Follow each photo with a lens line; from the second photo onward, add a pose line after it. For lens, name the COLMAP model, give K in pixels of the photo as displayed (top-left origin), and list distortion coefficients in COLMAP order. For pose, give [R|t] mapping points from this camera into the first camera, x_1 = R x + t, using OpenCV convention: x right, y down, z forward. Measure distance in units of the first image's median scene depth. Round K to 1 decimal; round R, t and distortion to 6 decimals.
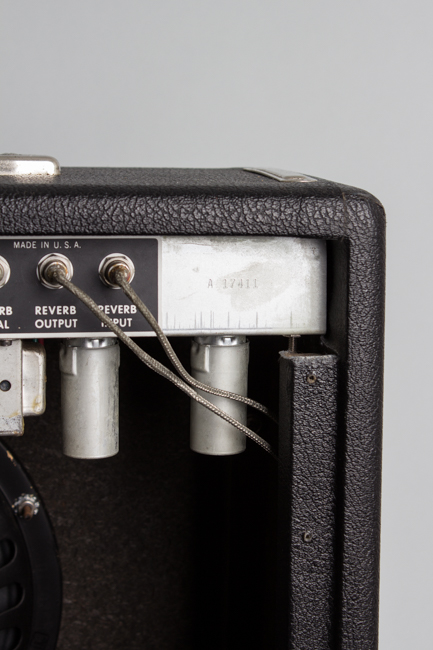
lens RADIAL K [[1574.3, 0, 216.5], [0, 1574.3, 325.0], [0, 0, 1]] dist [0.041900, 0.257652]
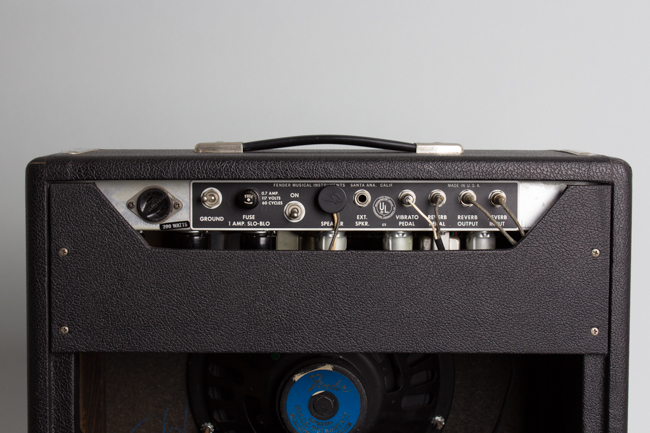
lens RADIAL K [[1298.7, 0, 325.0], [0, 1298.7, 216.5], [0, 0, 1]] dist [0.027278, 0.156226]
pose [[0.991441, 0.004605, -0.130474, -0.065438], [-0.011163, 0.998708, -0.049577, 0.075825], [0.130077, 0.050609, 0.990211, -0.703110]]
